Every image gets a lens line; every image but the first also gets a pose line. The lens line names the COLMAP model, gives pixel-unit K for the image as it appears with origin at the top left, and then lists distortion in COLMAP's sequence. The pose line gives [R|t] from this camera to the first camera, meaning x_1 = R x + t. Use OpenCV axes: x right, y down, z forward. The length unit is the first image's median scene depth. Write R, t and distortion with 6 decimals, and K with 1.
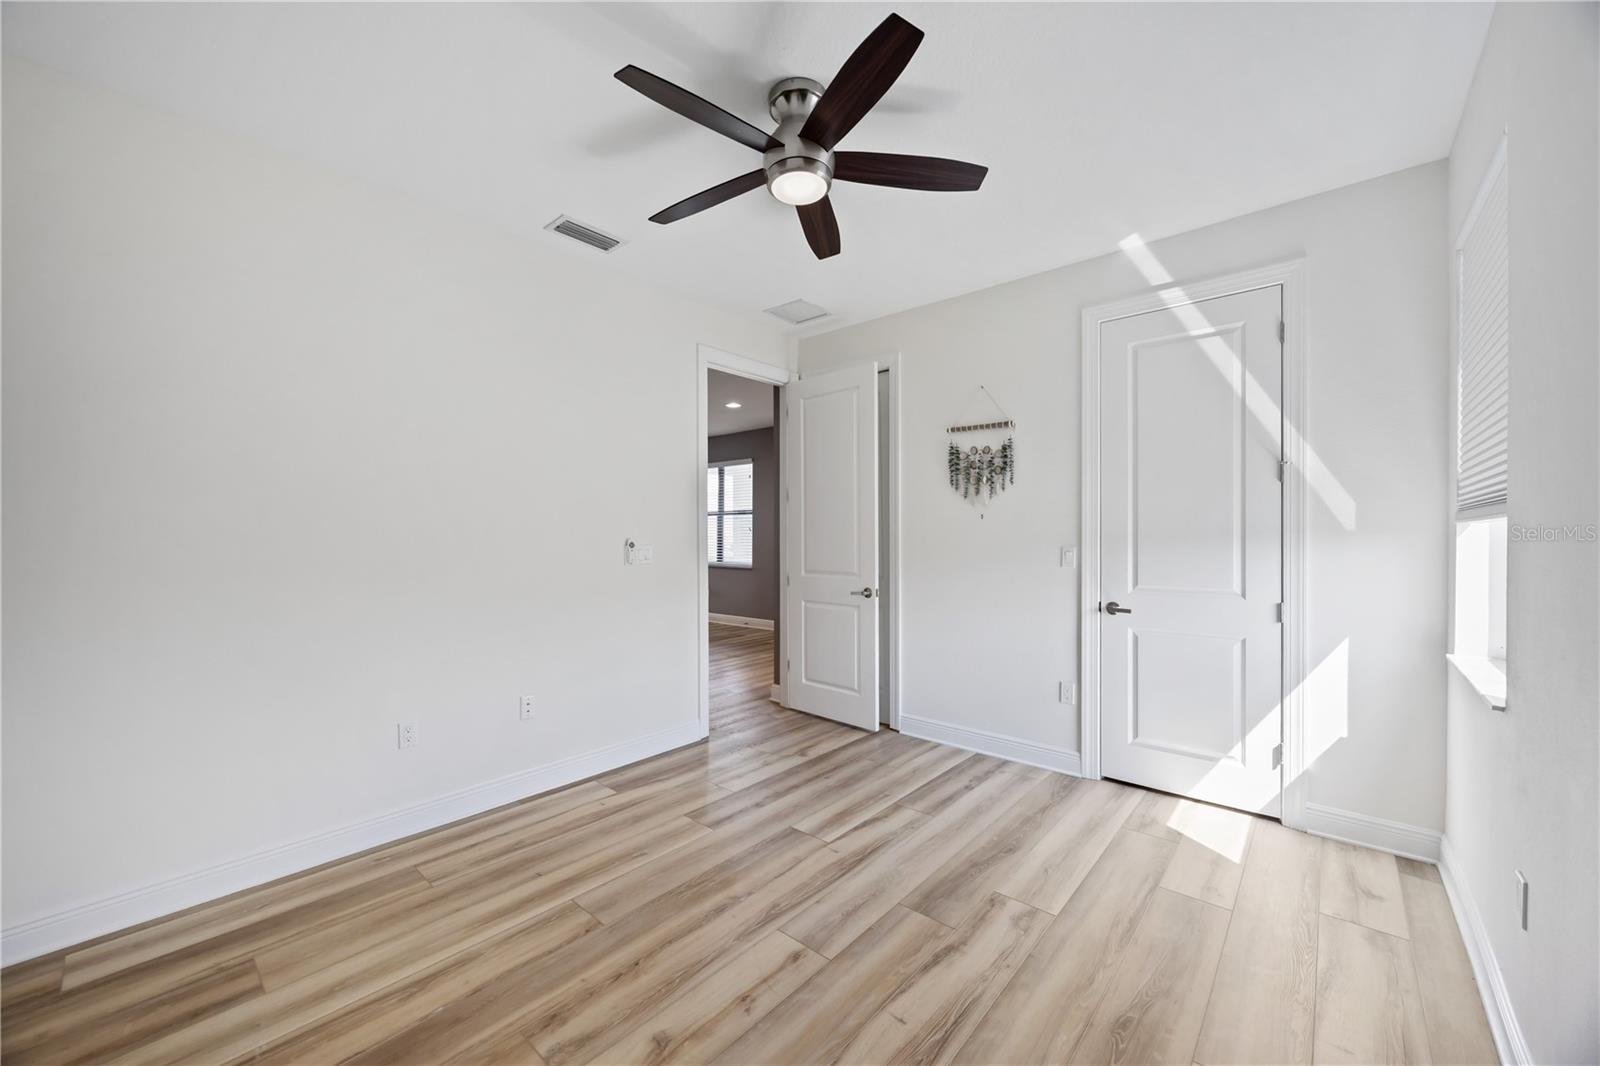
lens RADIAL K [[605.6, 0, 797.7], [0, 605.6, 533.3], [0, 0, 1]] dist [-0.002306, -0.000176]
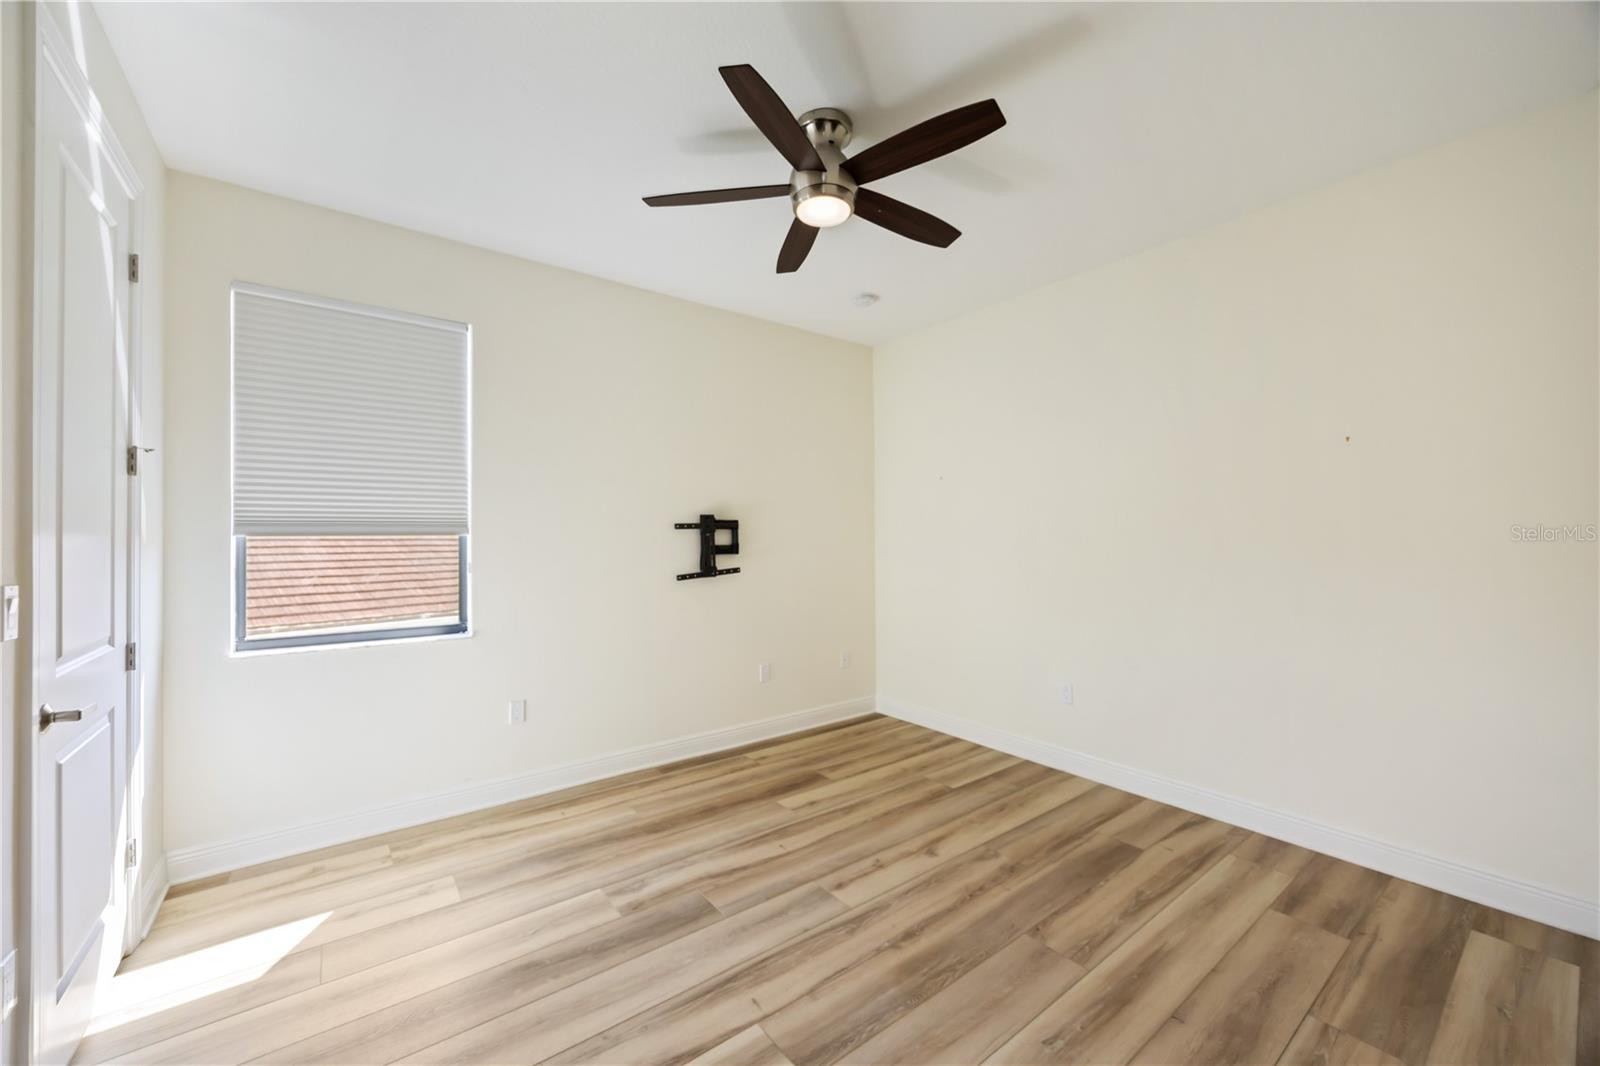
lens RADIAL K [[605.6, 0, 797.7], [0, 605.6, 533.3], [0, 0, 1]] dist [-0.002306, -0.000176]
pose [[-0.981157, 0.008722, 0.193014, -0.150938], [0.007309, 0.999941, -0.008032, -0.005171], [-0.193073, -0.006470, -0.981163, 2.052029]]
